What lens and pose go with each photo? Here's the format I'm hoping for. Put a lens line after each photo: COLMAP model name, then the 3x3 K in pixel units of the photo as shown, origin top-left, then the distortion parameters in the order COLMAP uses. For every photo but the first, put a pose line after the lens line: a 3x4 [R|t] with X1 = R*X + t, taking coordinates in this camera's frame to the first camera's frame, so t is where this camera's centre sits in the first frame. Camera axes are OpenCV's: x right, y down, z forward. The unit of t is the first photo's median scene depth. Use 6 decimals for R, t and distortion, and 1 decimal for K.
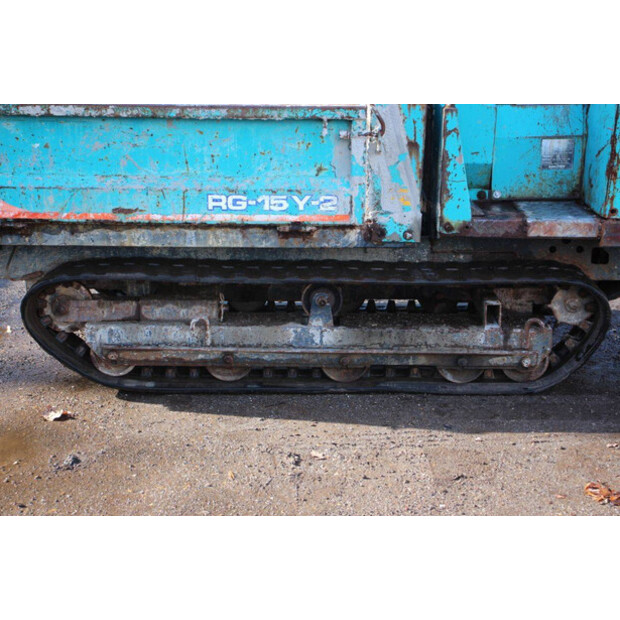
lens RADIAL K [[1135.3, 0, 310.0], [0, 1135.3, 310.0], [0, 0, 1]] dist [0.225683, 0.121643]
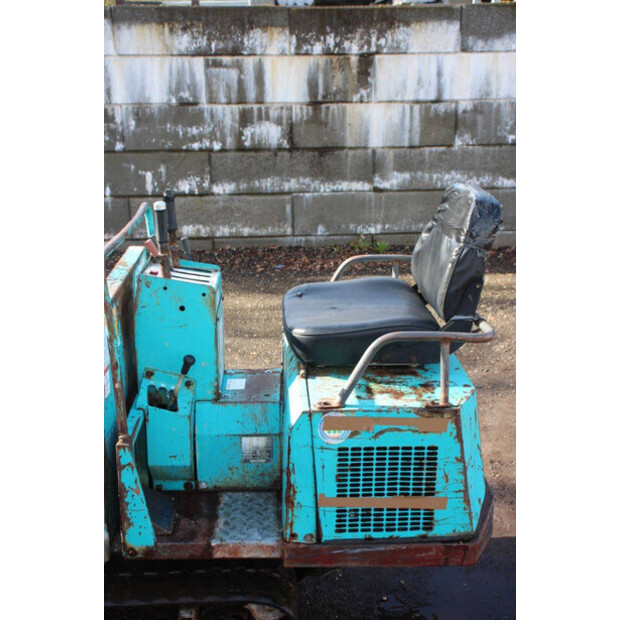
lens RADIAL K [[785.5, 0, 310.7], [0, 785.5, 317.6], [0, 0, 1]] dist [0.009455, 0.089869]
pose [[0.998158, -0.011750, 0.059515, 0.236025], [0.009300, 0.999104, 0.041279, -0.300232], [-0.059947, -0.040649, 0.997374, 0.318179]]
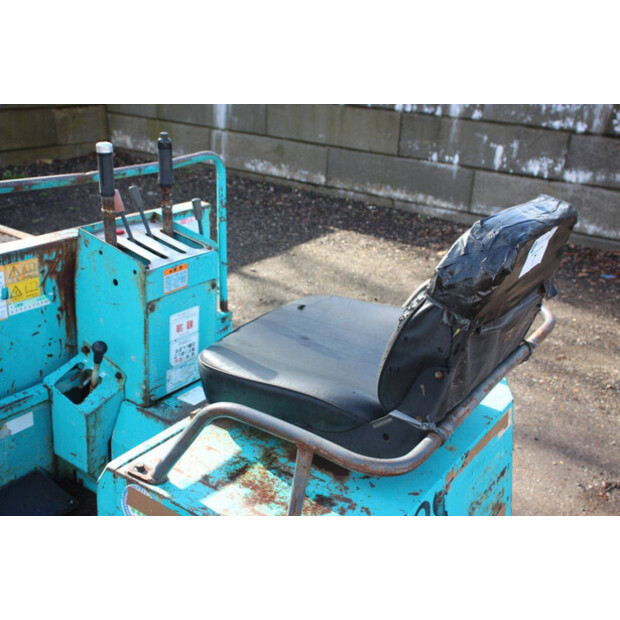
lens RADIAL K [[730.7, 0, 310.0], [0, 730.7, 310.0], [0, 0, 1]] dist [-0.074946, 0.294924]
pose [[0.837481, 0.257127, -0.482194, 0.537748], [-0.216243, 0.966294, 0.139696, -0.364598], [0.501861, -0.012722, 0.864855, 0.660466]]
